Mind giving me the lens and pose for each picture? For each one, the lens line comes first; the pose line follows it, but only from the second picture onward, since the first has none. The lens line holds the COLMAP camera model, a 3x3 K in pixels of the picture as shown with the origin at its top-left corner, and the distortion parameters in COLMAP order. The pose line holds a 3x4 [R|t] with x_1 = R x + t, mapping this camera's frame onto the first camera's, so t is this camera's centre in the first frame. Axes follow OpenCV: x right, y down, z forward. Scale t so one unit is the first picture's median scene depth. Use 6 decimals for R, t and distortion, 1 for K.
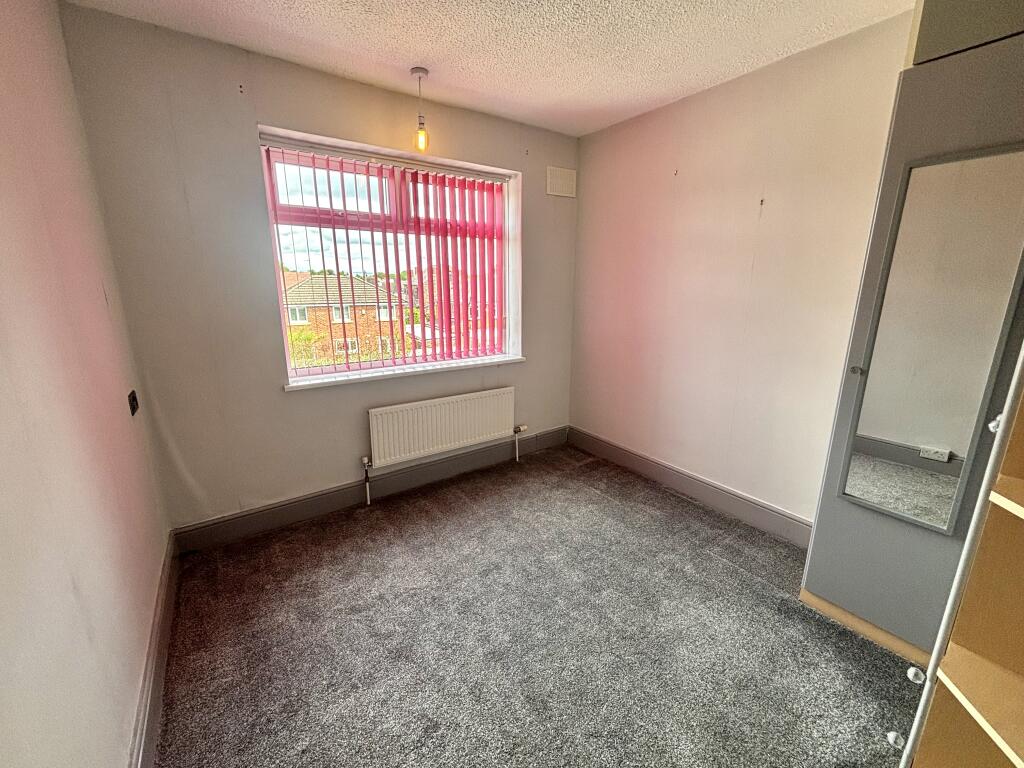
lens RADIAL K [[414.1, 0, 509.0], [0, 414.1, 381.5], [0, 0, 1]] dist [-0.000500, -0.000216]
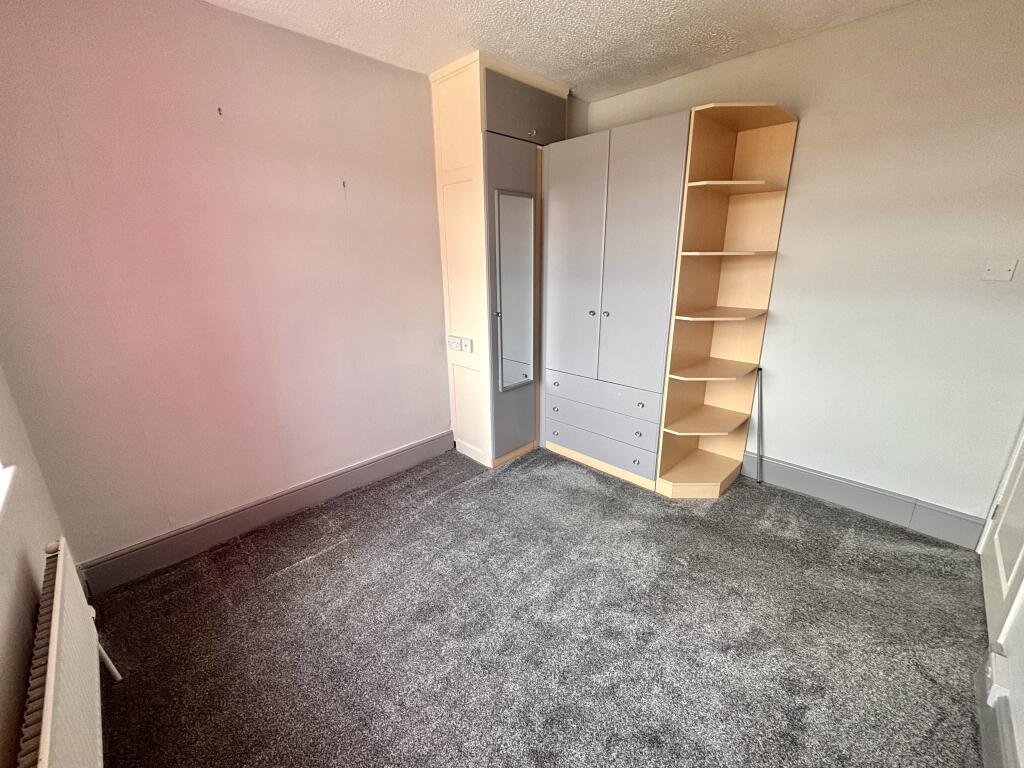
lens RADIAL K [[414.1, 0, 509.0], [0, 414.1, 381.5], [0, 0, 1]] dist [-0.000500, -0.000216]
pose [[-0.173468, -0.283137, 0.943262, -0.480807], [0.249386, 0.913937, 0.320197, -0.175149], [-0.952741, 0.290780, -0.087928, 0.697656]]
